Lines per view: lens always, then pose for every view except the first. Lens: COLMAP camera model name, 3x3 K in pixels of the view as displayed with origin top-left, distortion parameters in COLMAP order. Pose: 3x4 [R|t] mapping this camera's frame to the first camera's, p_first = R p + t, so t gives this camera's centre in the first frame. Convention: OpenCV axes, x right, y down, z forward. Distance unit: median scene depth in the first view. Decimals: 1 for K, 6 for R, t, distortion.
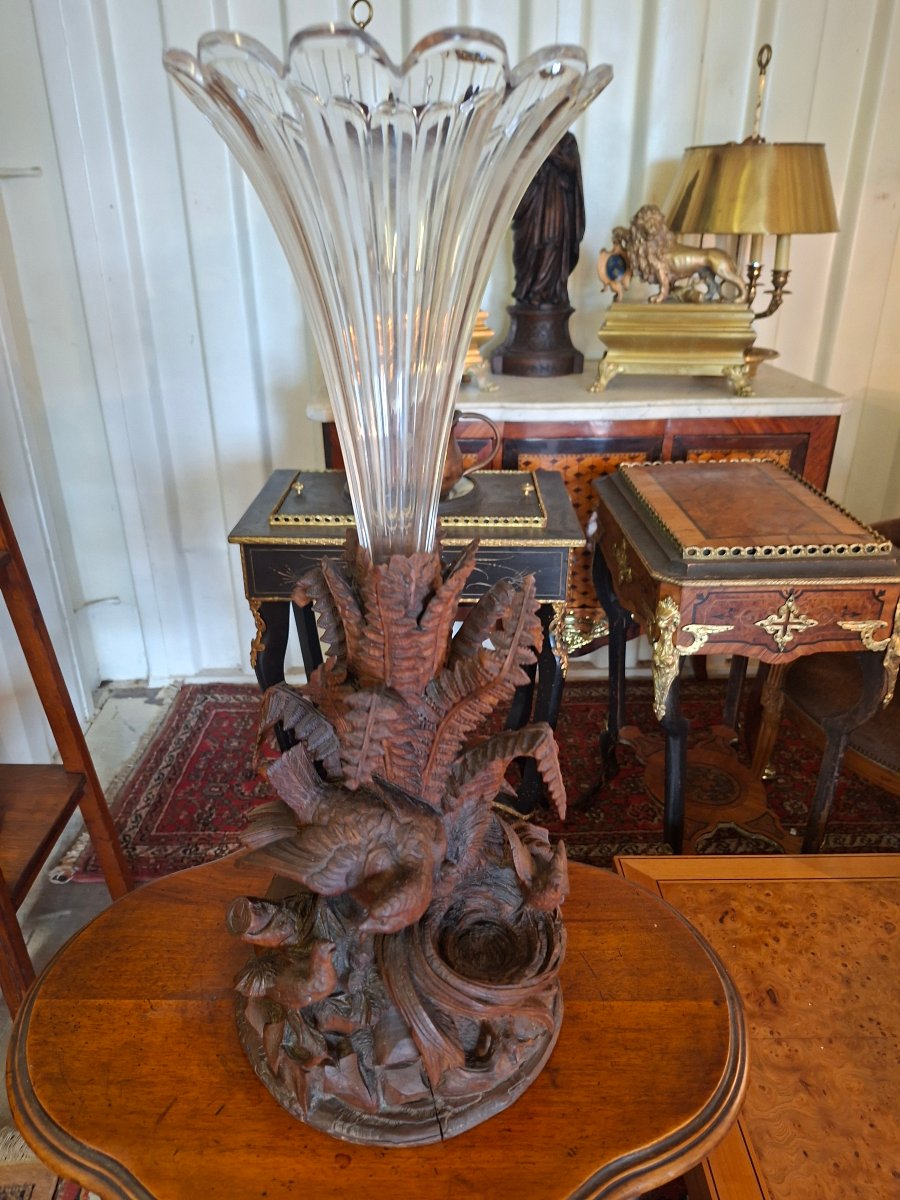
lens RADIAL K [[858.2, 0, 447.2], [0, 858.2, 566.3], [0, 0, 1]] dist [-0.001992, -0.002690]
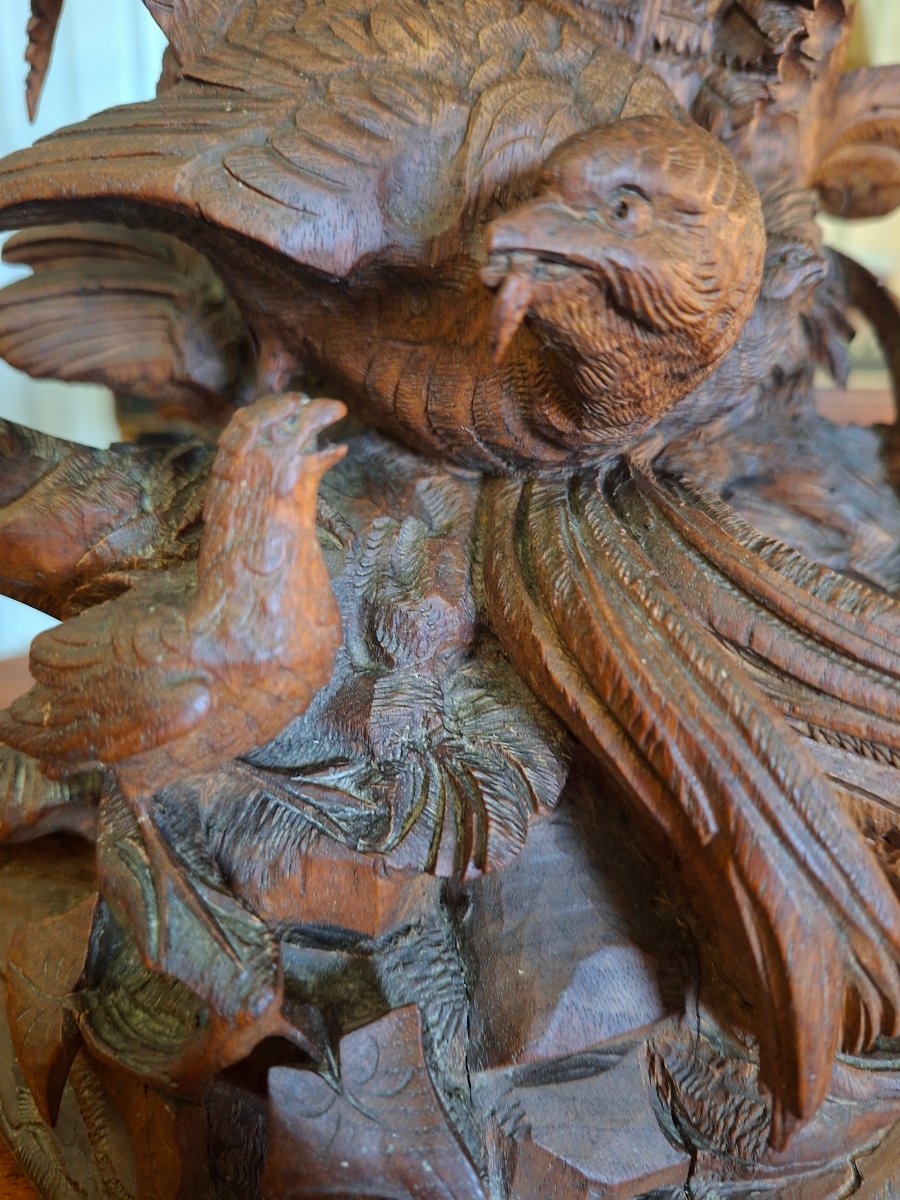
lens RADIAL K [[886.0, 0, 450.0], [0, 886.0, 600.0], [0, 0, 1]] dist [-0.029079, 0.000552]
pose [[0.993583, 0.011830, 0.112481, -0.092610], [-0.007943, 0.999358, -0.034944, 0.353452], [-0.112823, 0.033826, 0.993039, 0.579046]]
